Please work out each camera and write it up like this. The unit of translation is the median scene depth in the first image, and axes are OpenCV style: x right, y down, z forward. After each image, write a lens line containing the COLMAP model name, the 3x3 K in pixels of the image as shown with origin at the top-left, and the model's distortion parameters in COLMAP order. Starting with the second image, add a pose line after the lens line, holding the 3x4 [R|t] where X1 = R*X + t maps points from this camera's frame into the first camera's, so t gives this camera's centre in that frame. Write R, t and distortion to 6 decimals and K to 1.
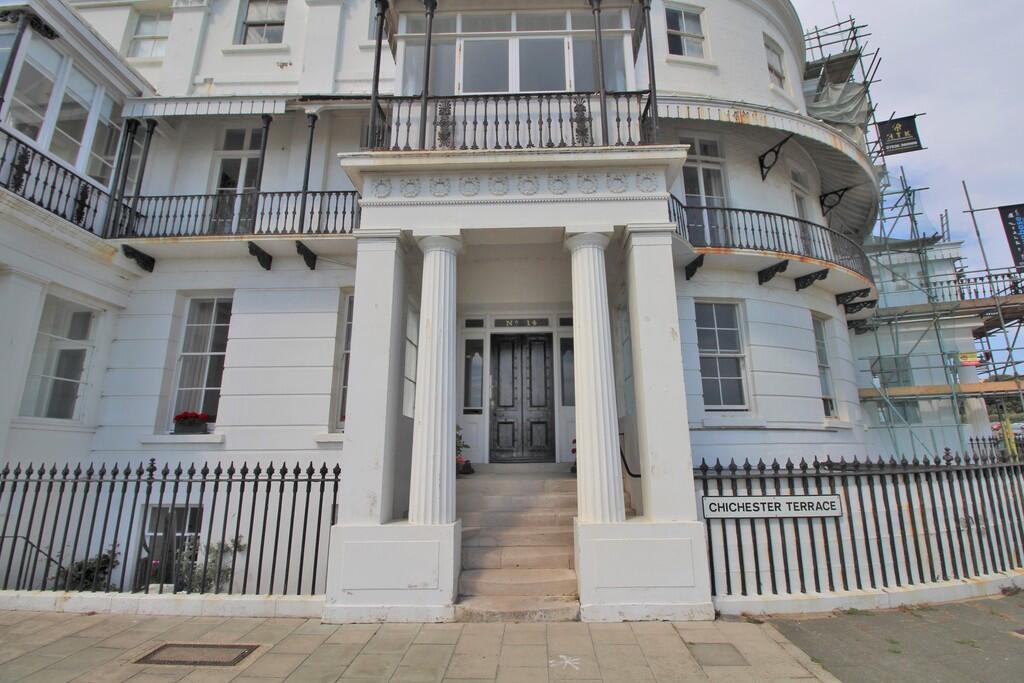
lens RADIAL K [[475.4, 0, 518.3], [0, 475.4, 331.6], [0, 0, 1]] dist [0.000520, -0.014429]
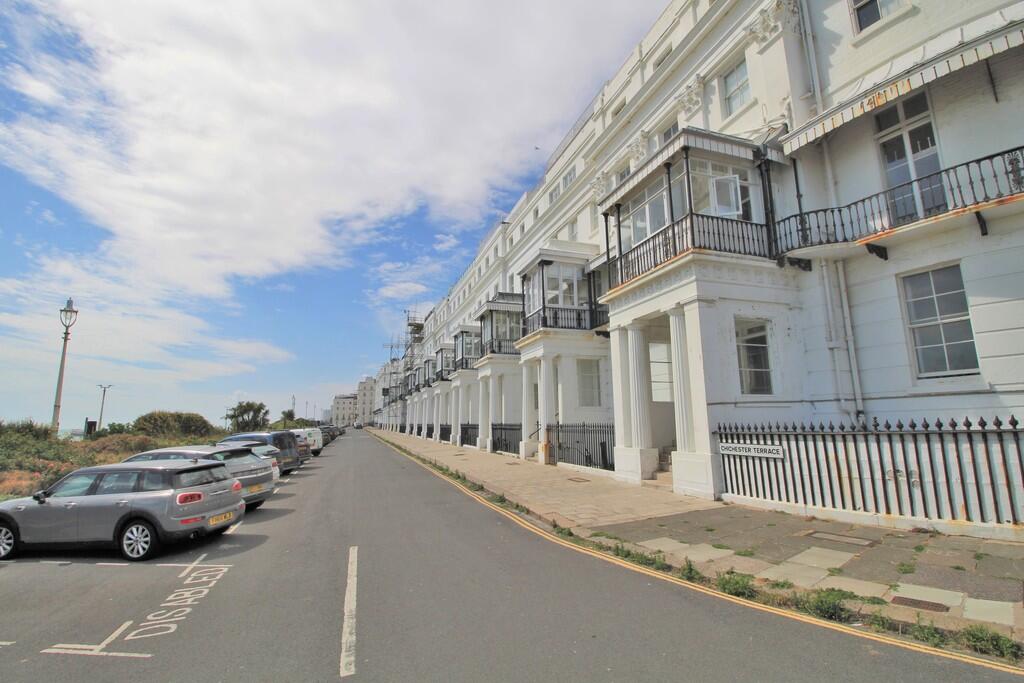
lens RADIAL K [[475.4, 0, 518.3], [0, 475.4, 331.6], [0, 0, 1]] dist [0.000520, -0.014429]
pose [[0.349329, -0.171091, -0.921248, 1.845809], [0.240384, 0.966647, -0.088371, -0.104501], [0.905641, -0.190583, 0.378805, -0.351879]]
